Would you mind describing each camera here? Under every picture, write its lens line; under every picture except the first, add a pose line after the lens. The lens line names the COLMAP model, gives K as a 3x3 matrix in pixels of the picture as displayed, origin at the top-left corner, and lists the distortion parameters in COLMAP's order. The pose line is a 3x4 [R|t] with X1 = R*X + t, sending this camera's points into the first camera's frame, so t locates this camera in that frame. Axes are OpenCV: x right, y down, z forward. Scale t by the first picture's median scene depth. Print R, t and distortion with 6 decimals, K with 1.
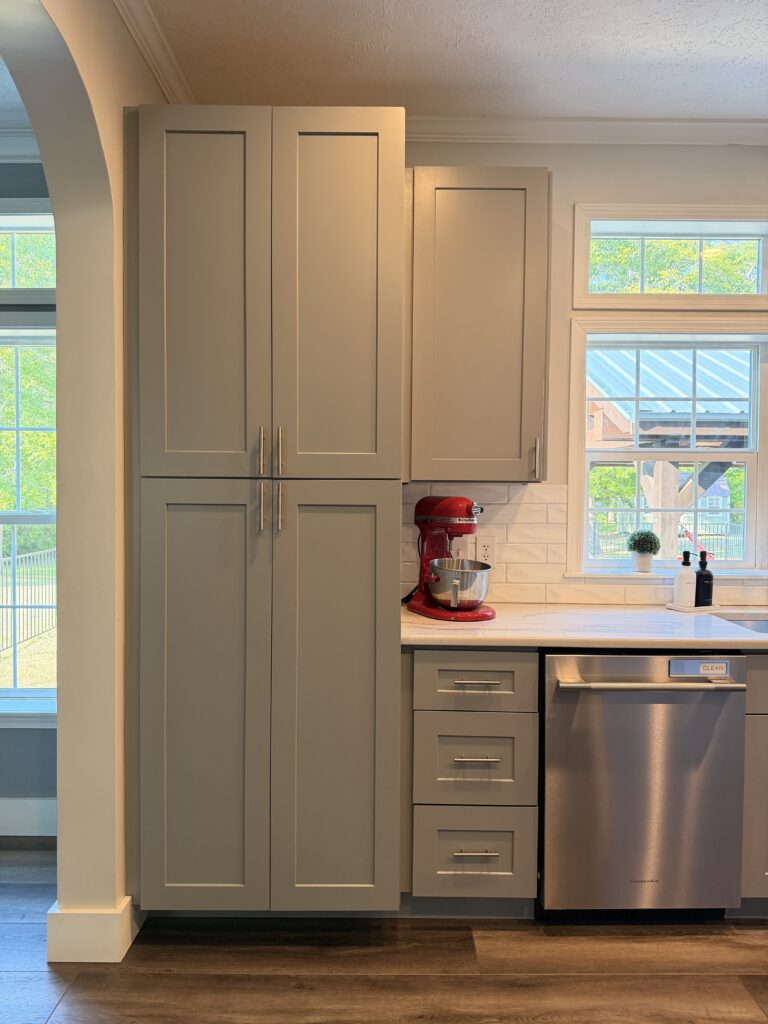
lens RADIAL K [[729.7, 0, 384.0], [0, 729.7, 512.0], [0, 0, 1]] dist [0.055539, -0.072421]
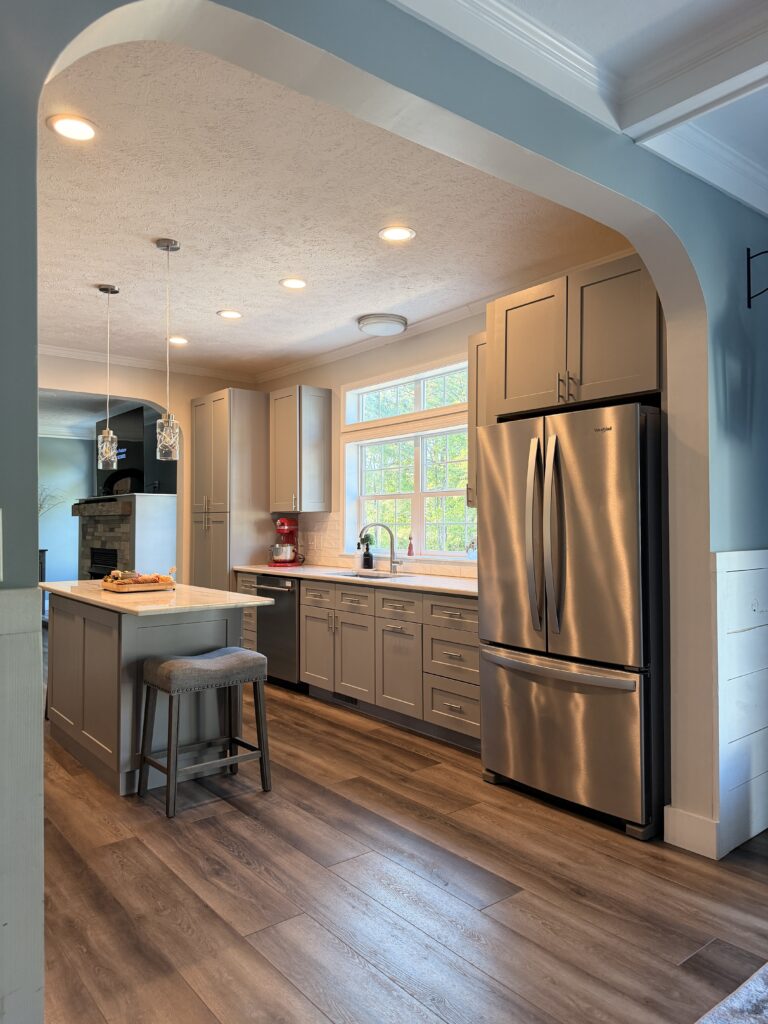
lens RADIAL K [[717.7, 0, 383.3], [0, 717.7, 506.3], [0, 0, 1]] dist [0.092214, -0.131920]
pose [[0.616569, -0.029484, -0.786748, 2.300177], [-0.006098, 0.999090, -0.042220, 0.039195], [0.787277, 0.030829, 0.615828, -0.250783]]
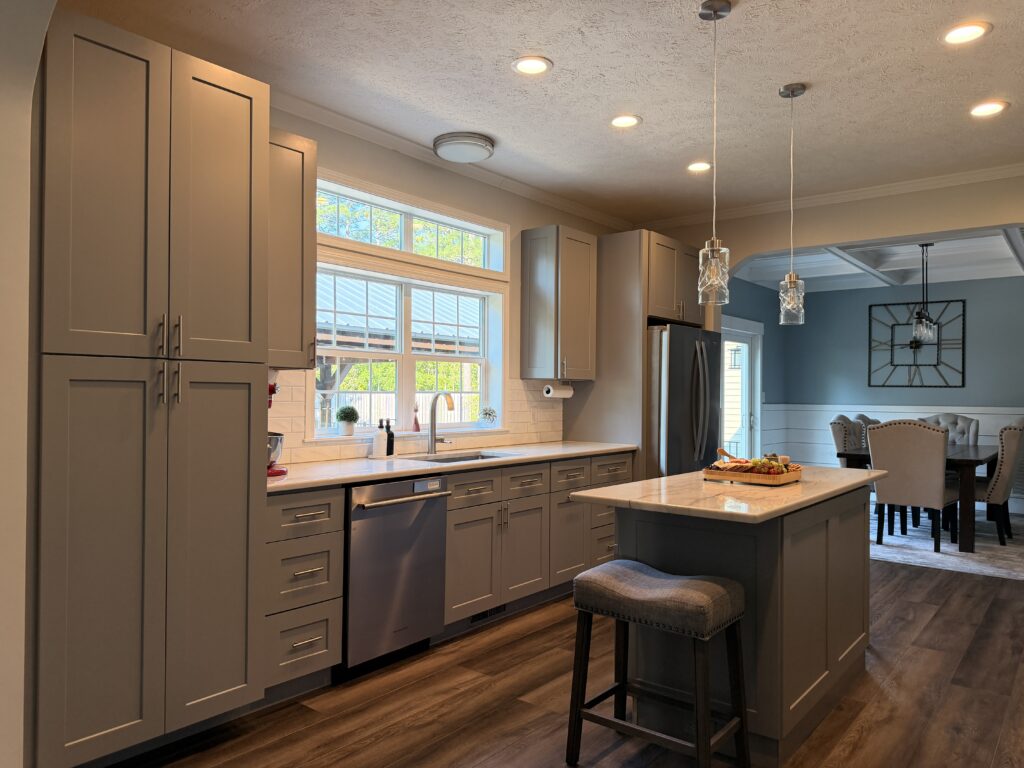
lens RADIAL K [[718.7, 0, 510.1], [0, 718.7, 396.8], [0, 0, 1]] dist [0.146472, -0.230544]
pose [[0.631409, -0.004405, 0.775437, -0.607019], [0.019755, 0.999751, -0.010406, 0.031522], [-0.775198, 0.021890, 0.631339, -0.133701]]
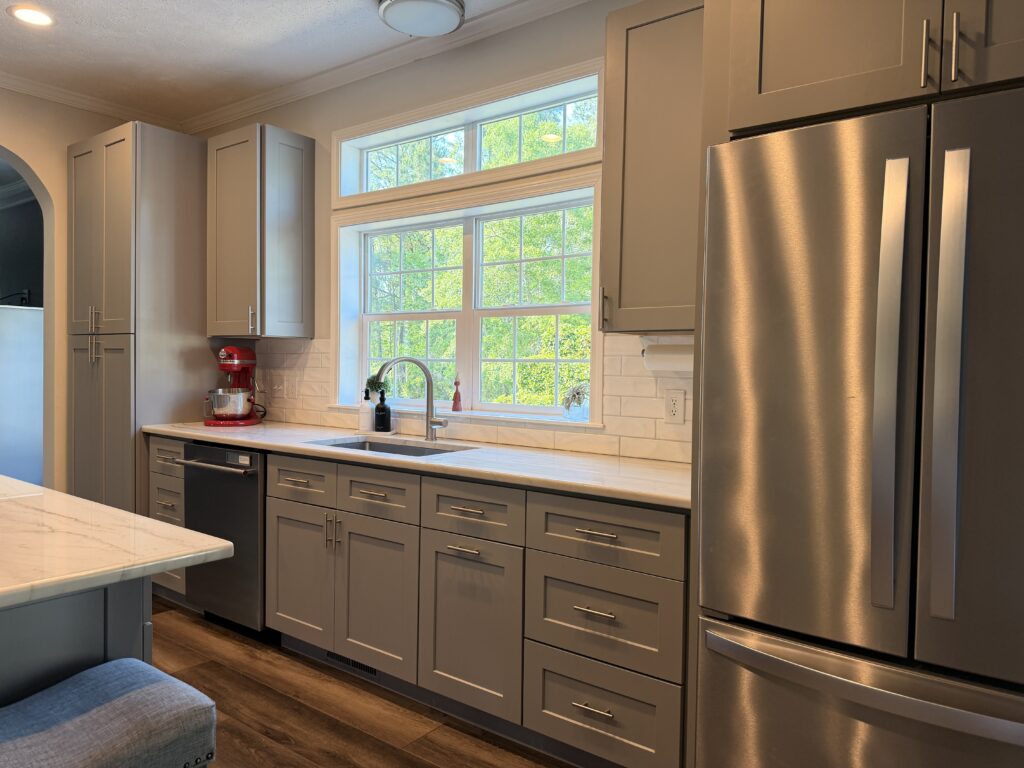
lens RADIAL K [[725.8, 0, 503.3], [0, 725.8, 384.3], [0, 0, 1]] dist [0.050674, -0.054459]
pose [[0.786989, 0.021547, -0.616591, 1.533081], [-0.019942, 0.999756, 0.009484, 0.031361], [0.616645, 0.004832, 0.787227, 0.150072]]
